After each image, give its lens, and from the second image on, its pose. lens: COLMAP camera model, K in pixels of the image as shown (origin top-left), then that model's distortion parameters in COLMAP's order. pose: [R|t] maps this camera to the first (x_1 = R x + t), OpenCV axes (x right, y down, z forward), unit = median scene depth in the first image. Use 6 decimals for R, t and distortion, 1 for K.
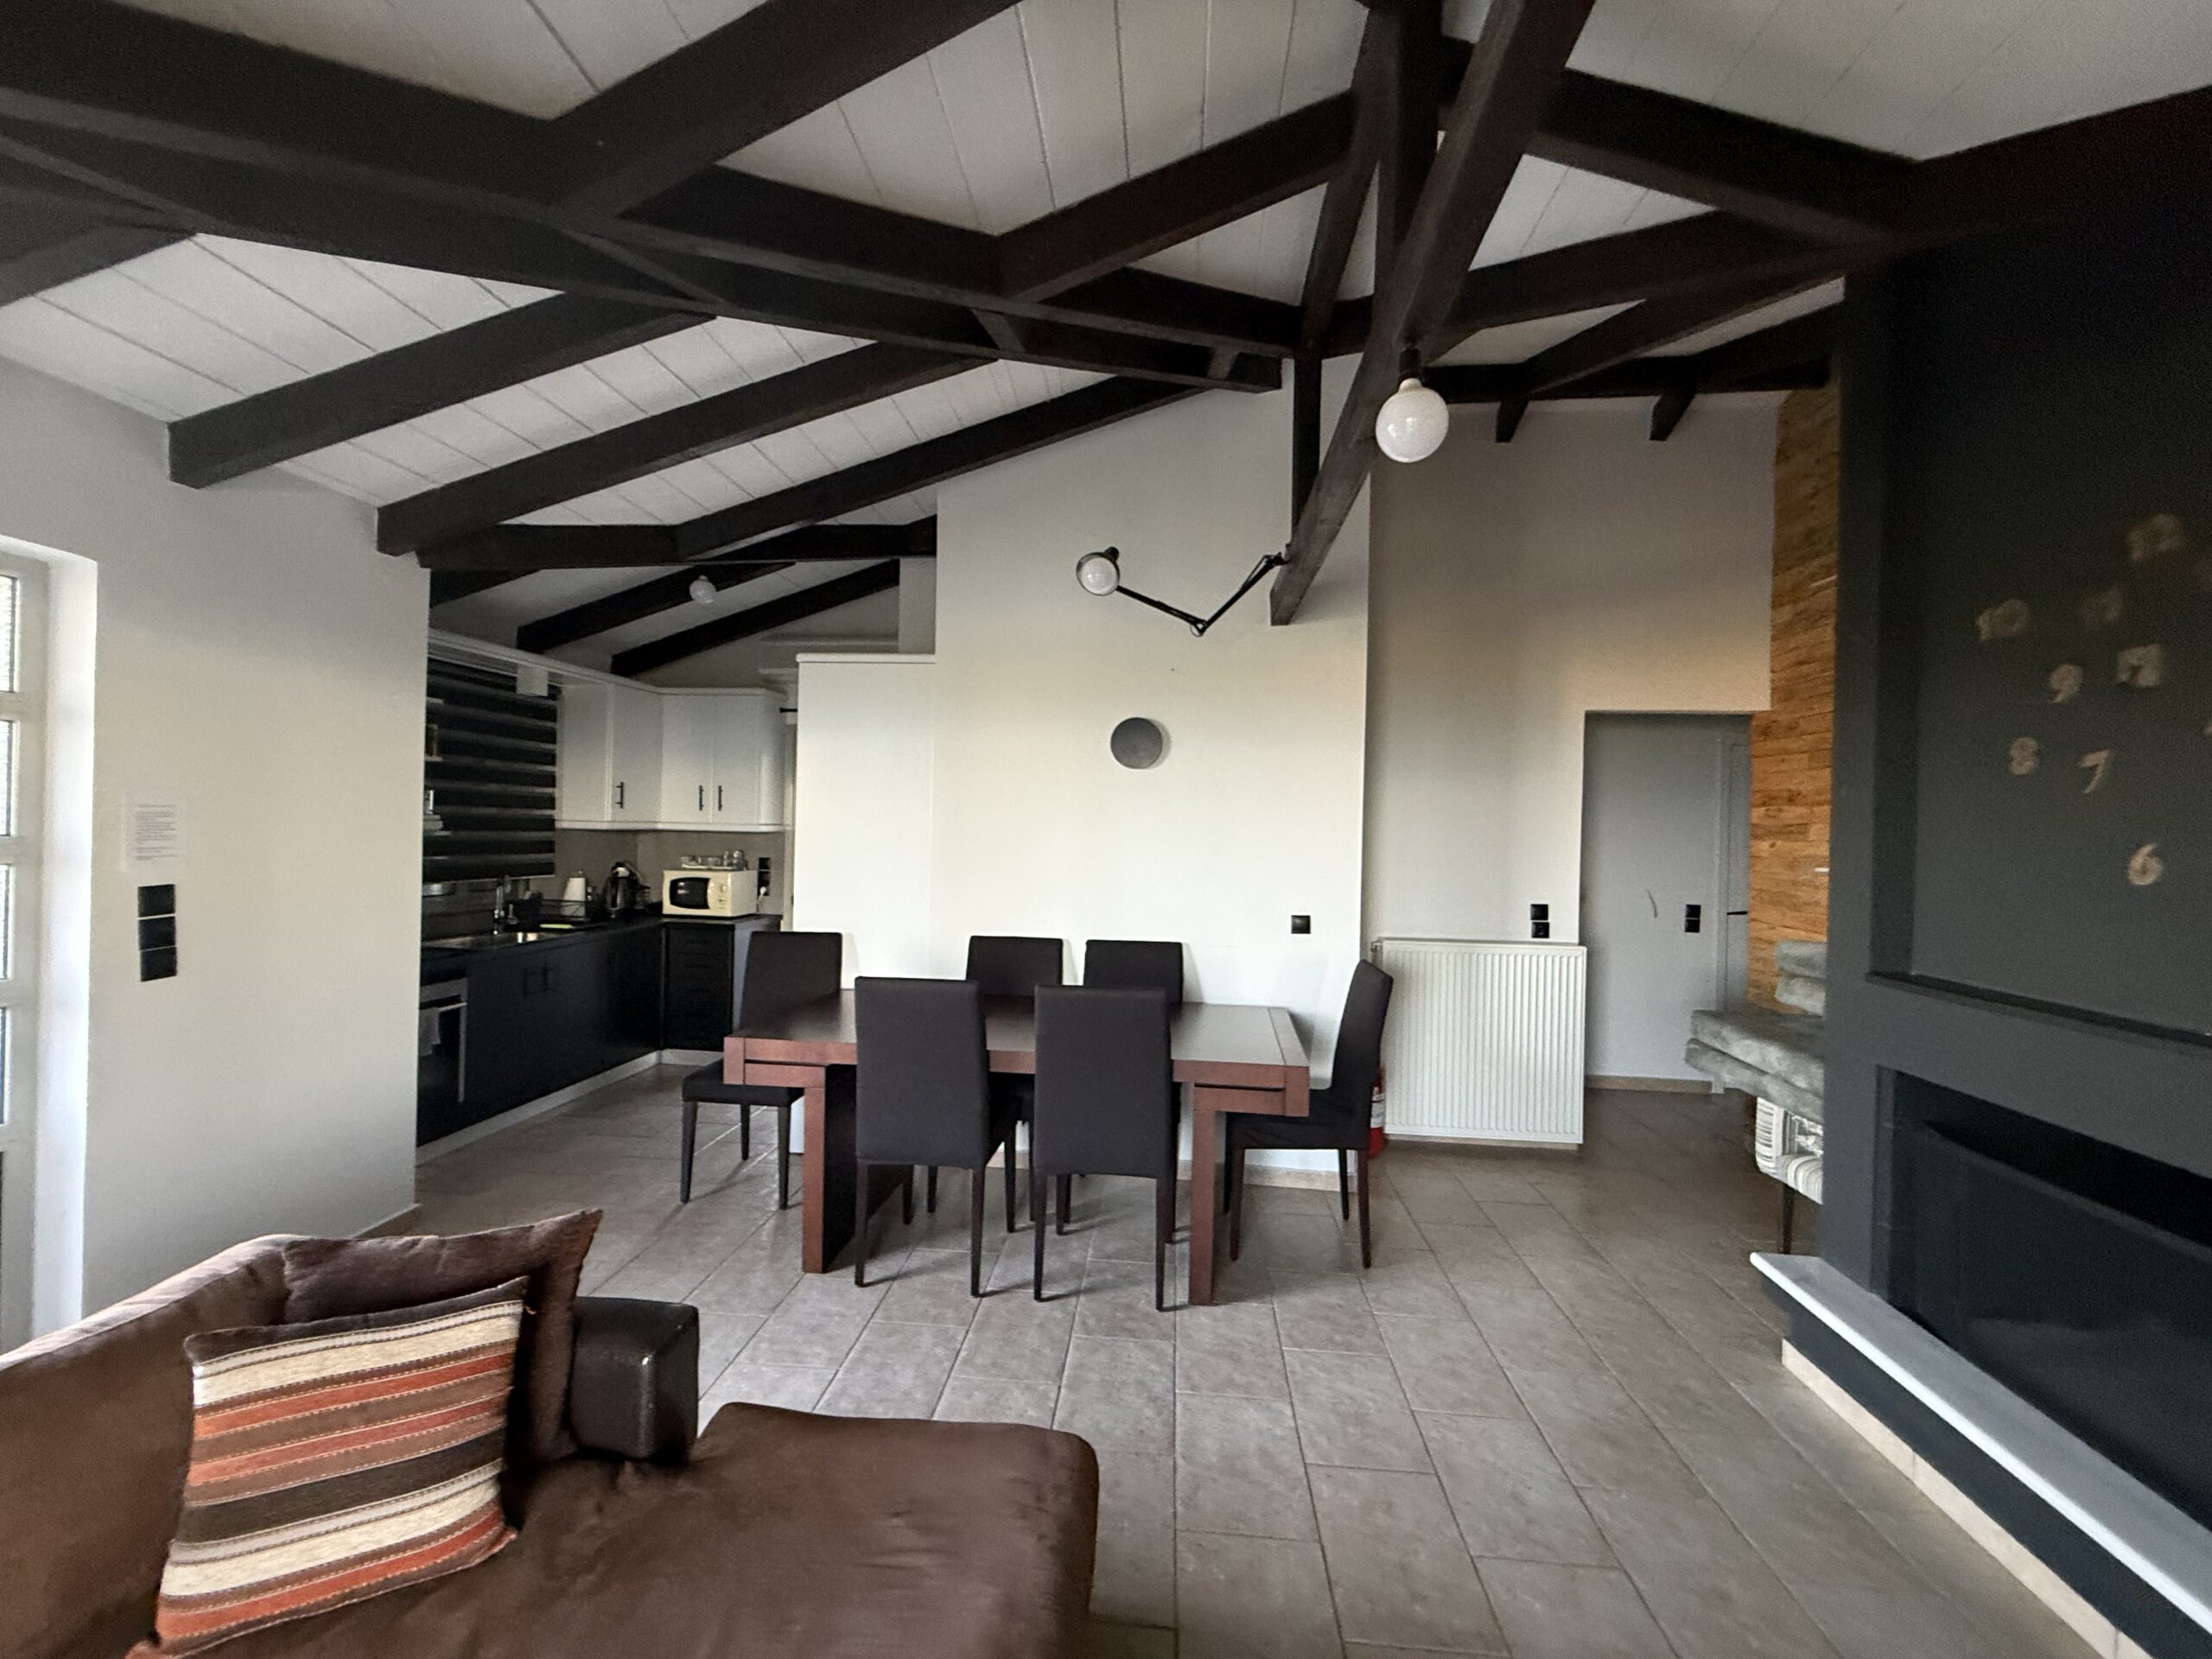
lens RADIAL K [[877.7, 0, 1102.9], [0, 877.7, 833.6], [0, 0, 1]] dist [-0.000260, -0.000145]
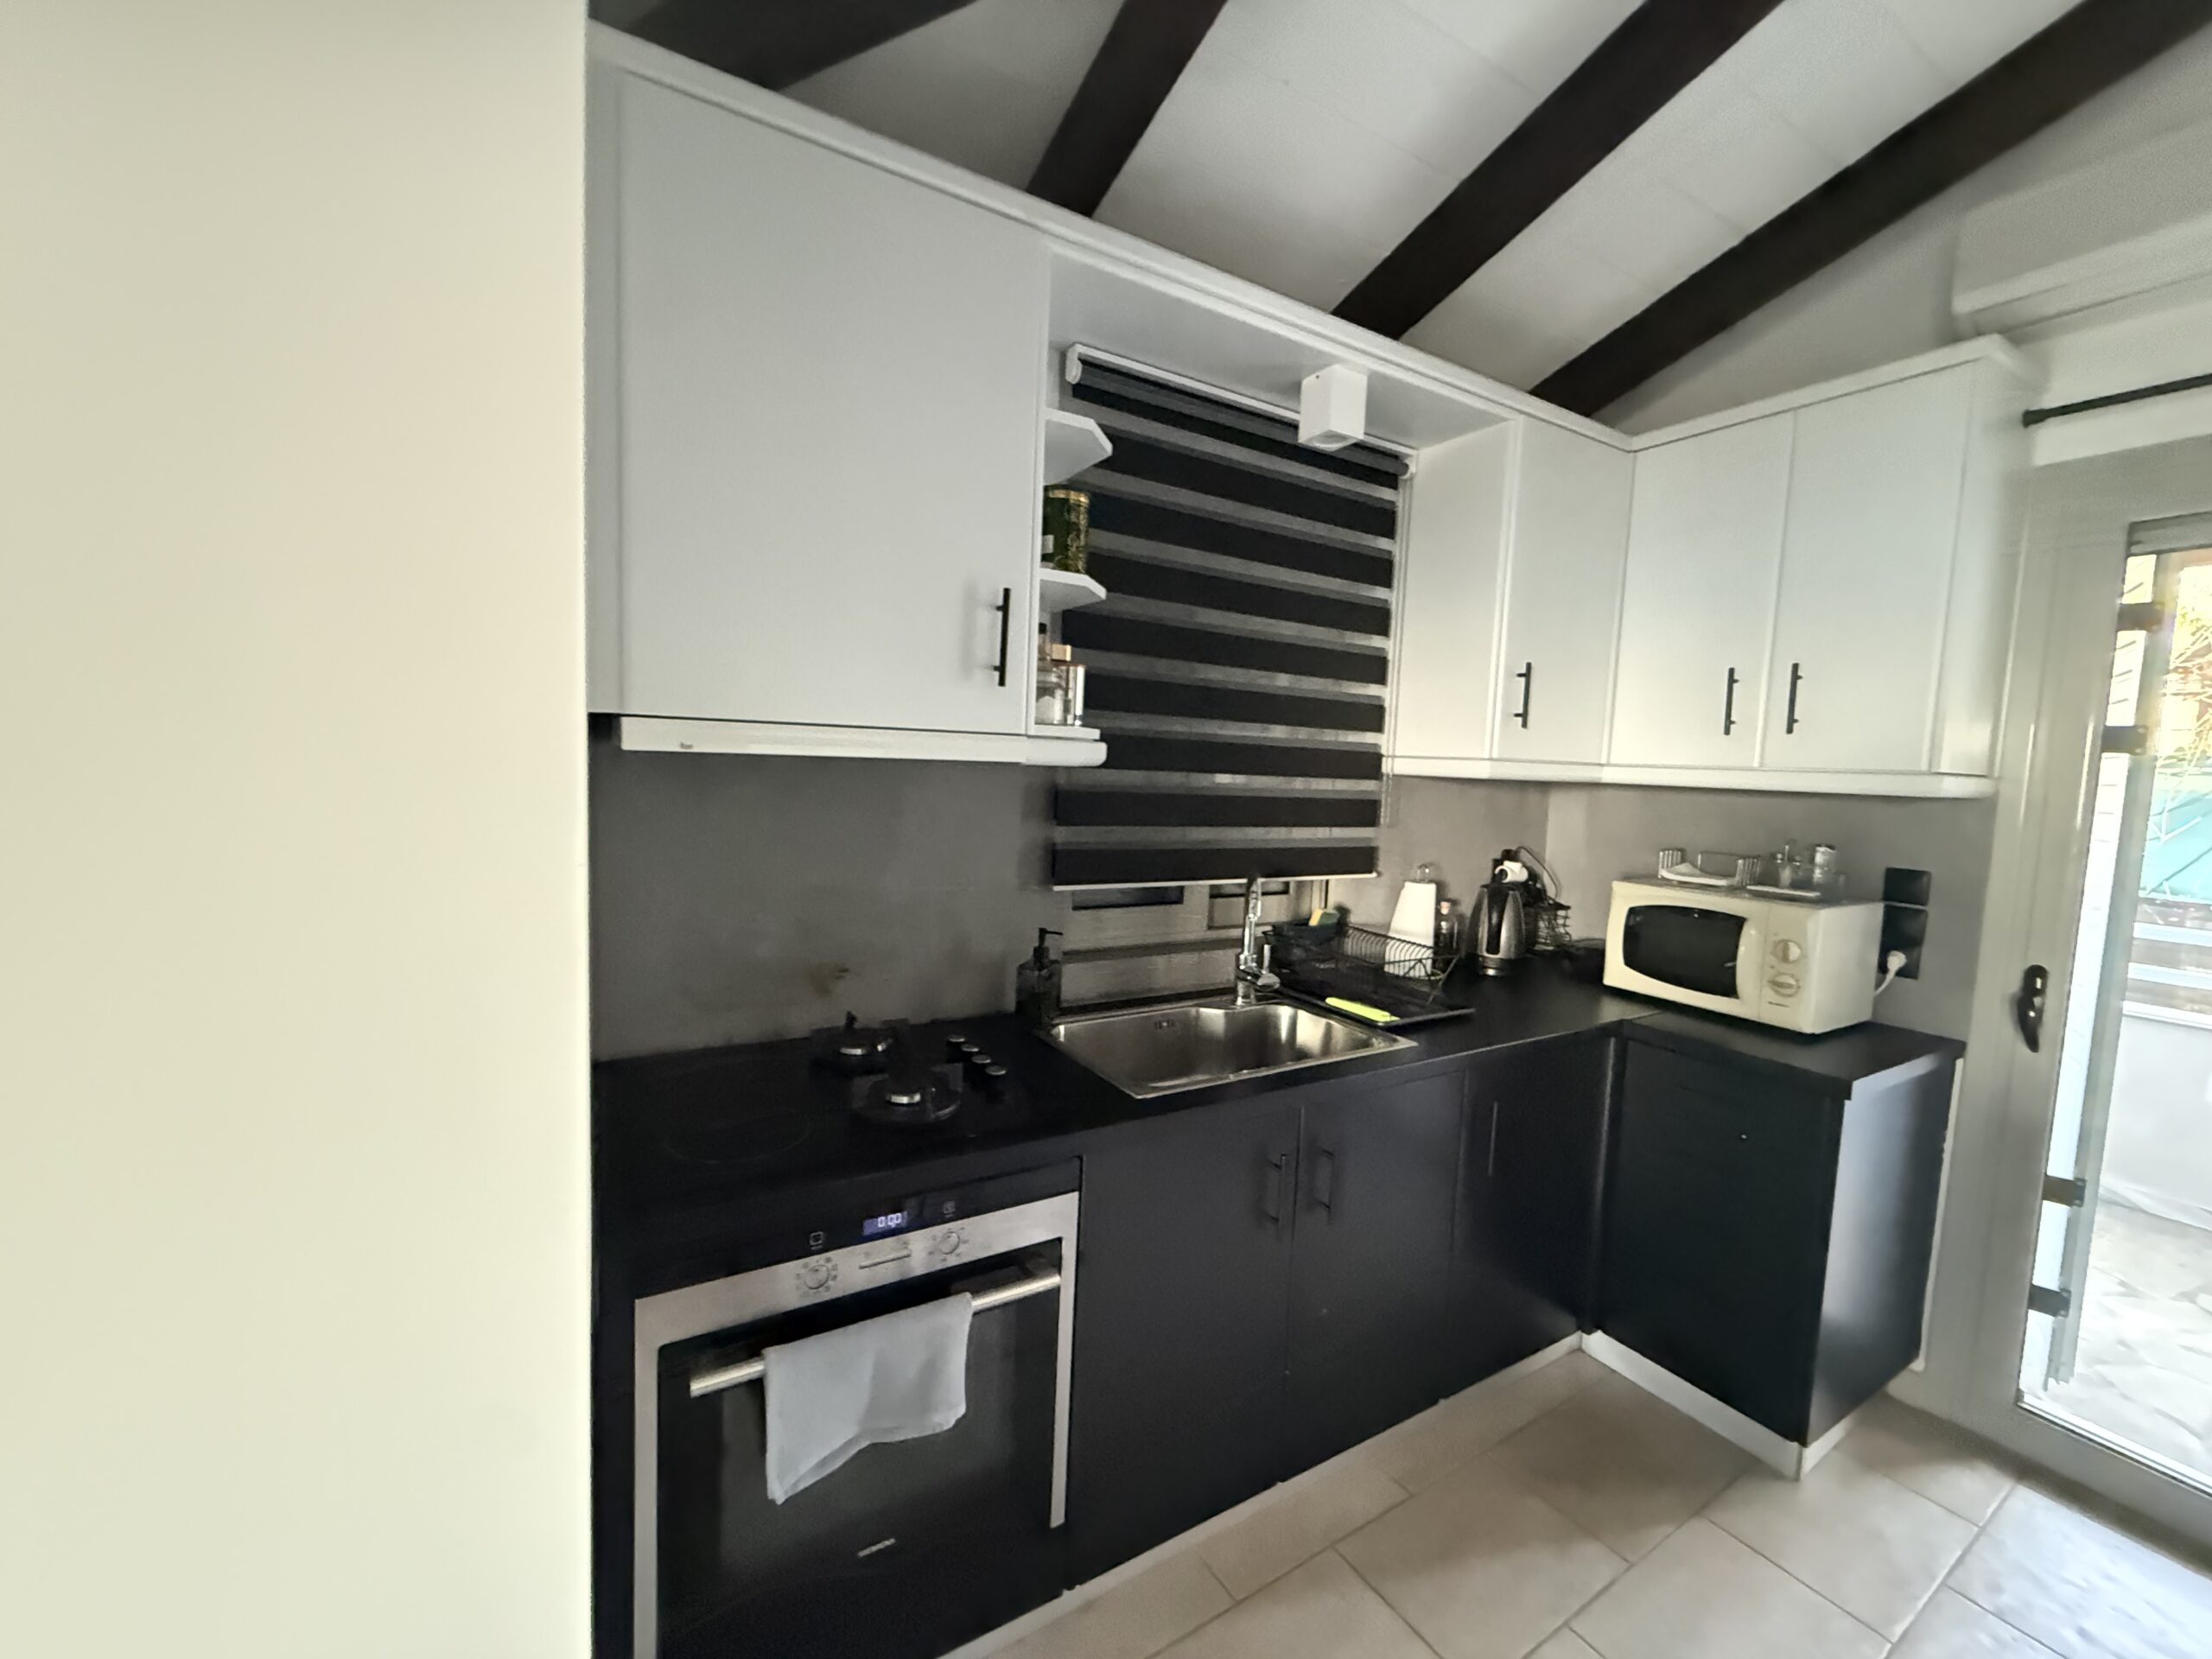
lens RADIAL K [[877.7, 0, 1102.9], [0, 877.7, 833.6], [0, 0, 1]] dist [-0.000260, -0.000145]
pose [[0.596065, 0.062111, -0.800530, -0.328552], [-0.030870, 0.998039, 0.054450, 0.004580], [0.802342, -0.007743, 0.596814, 0.586659]]
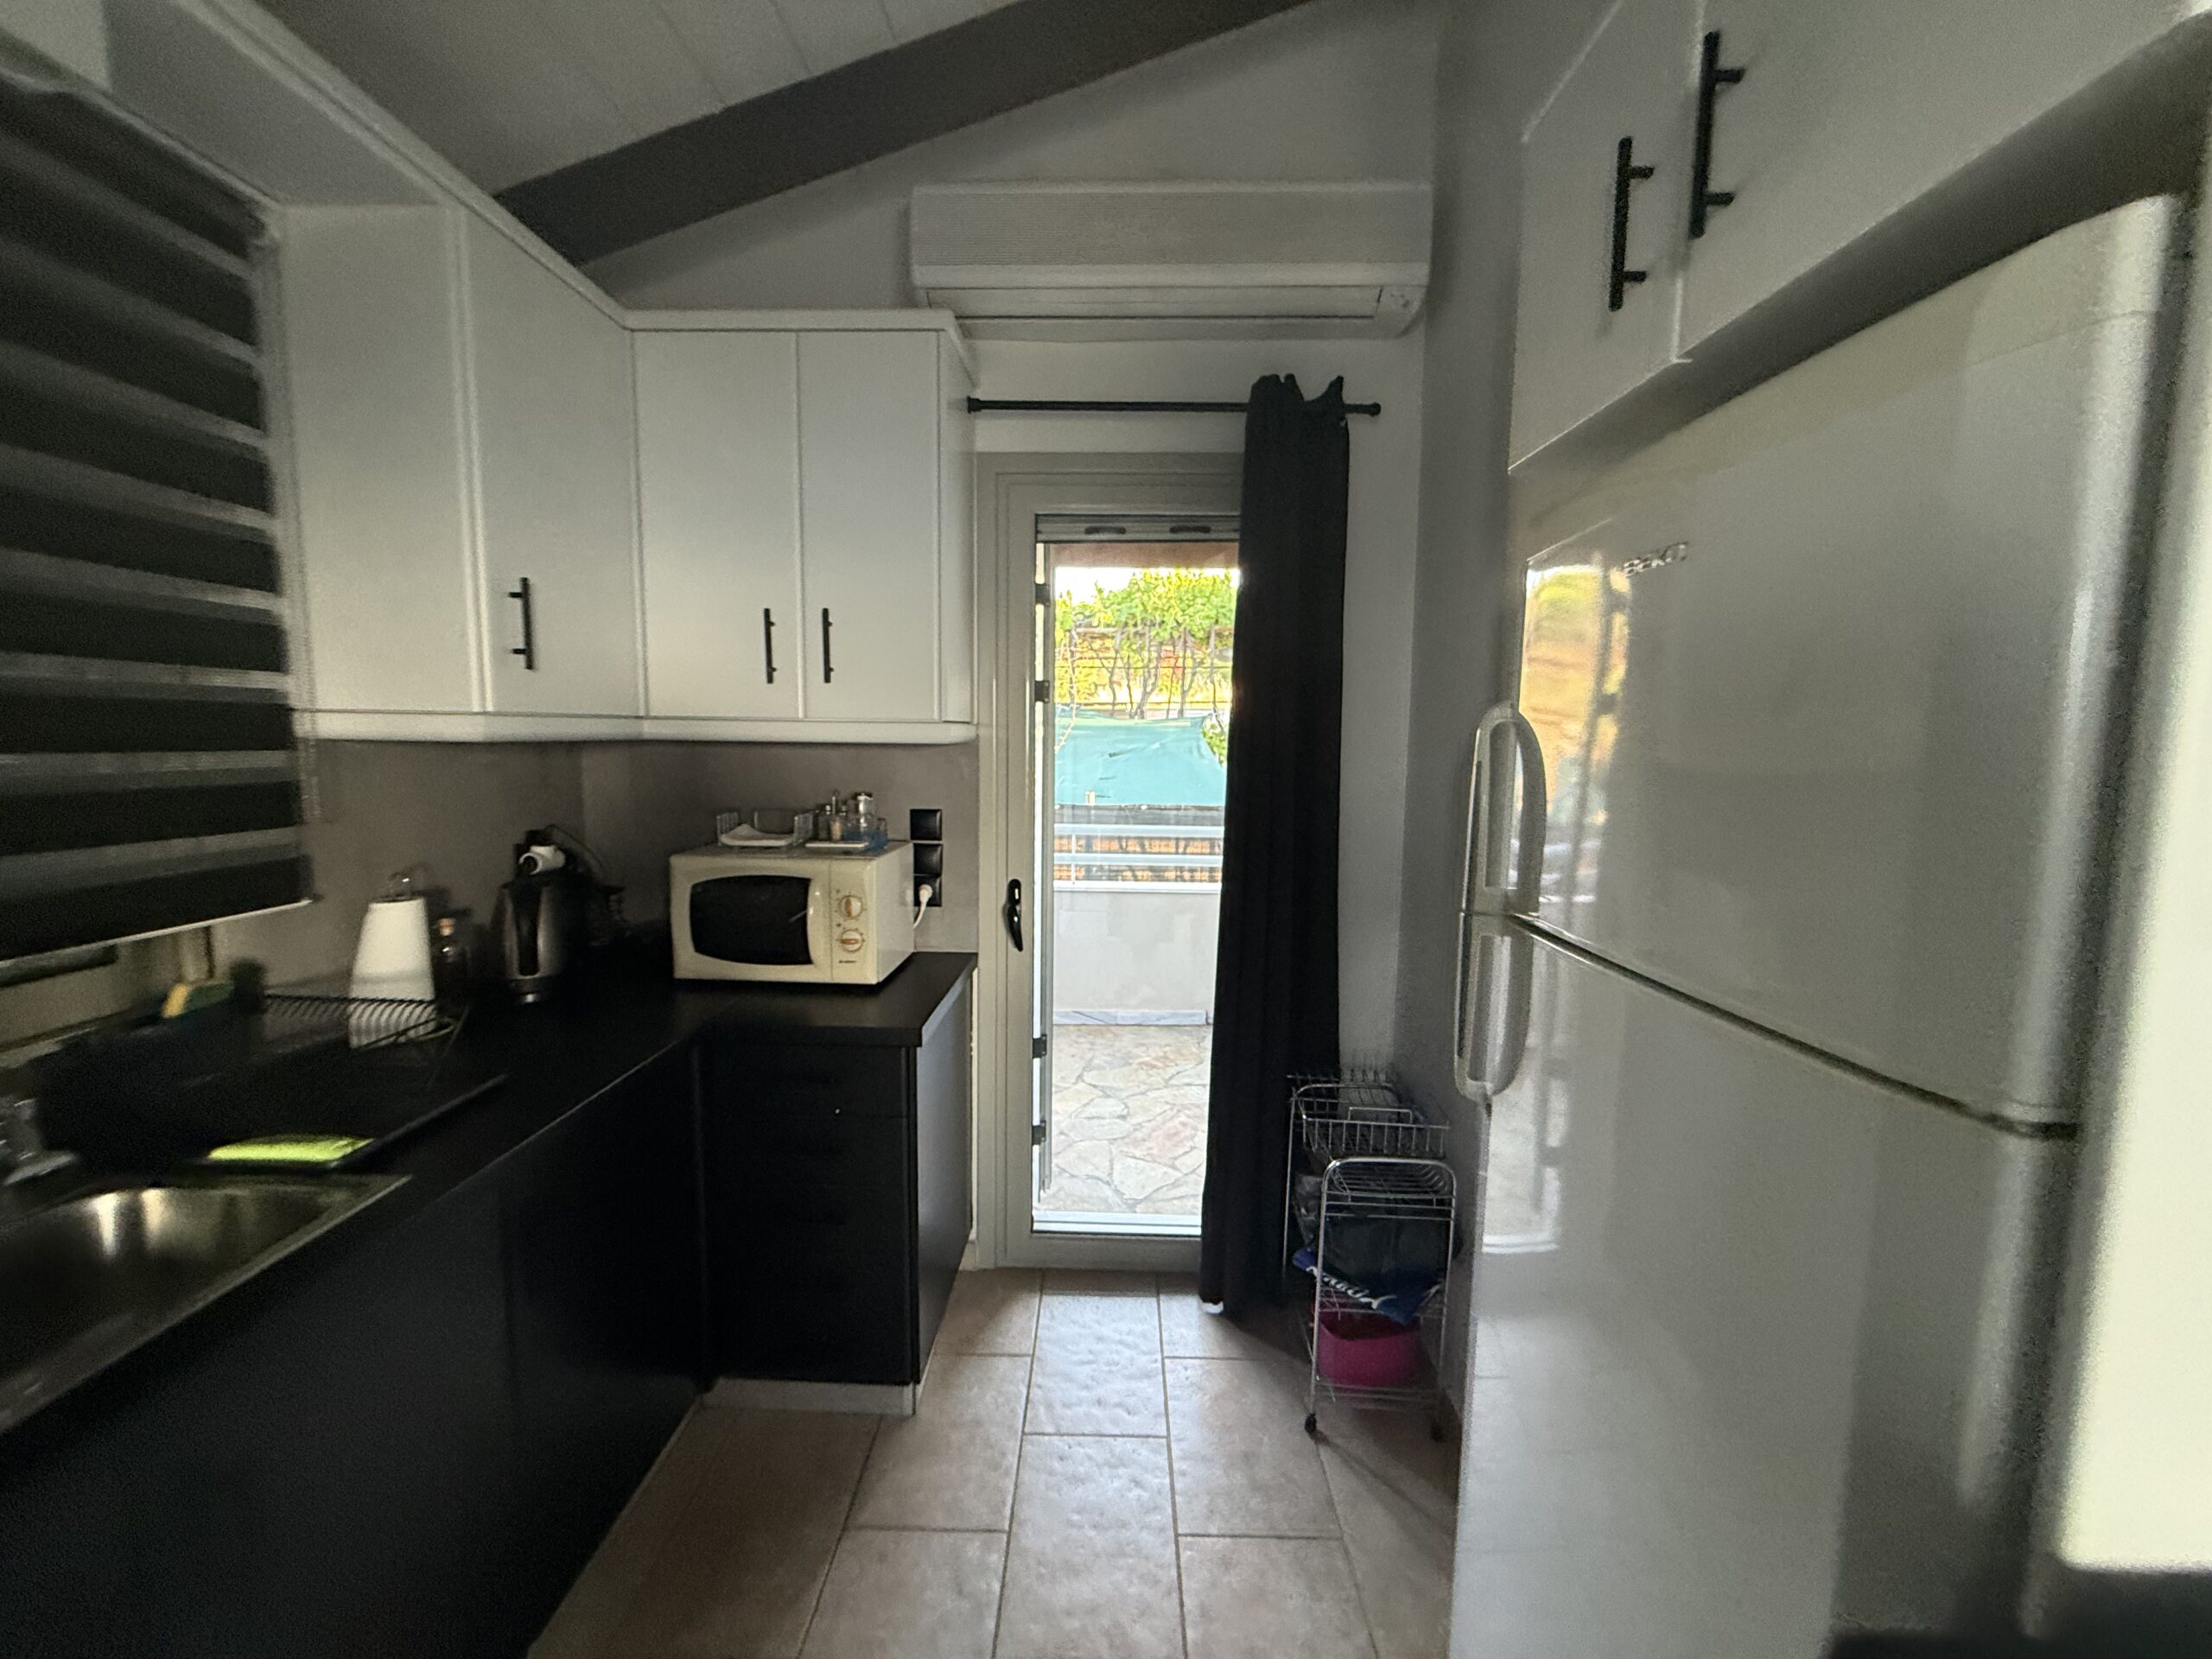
lens RADIAL K [[887.5, 0, 1101.2], [0, 887.5, 825.9], [0, 0, 1]] dist [-0.001969, 0.000021]
pose [[0.997906, -0.019922, 0.061529, -0.367752], [0.013799, 0.995053, 0.098379, -0.002514], [-0.063184, -0.097324, 0.993245, 0.671340]]
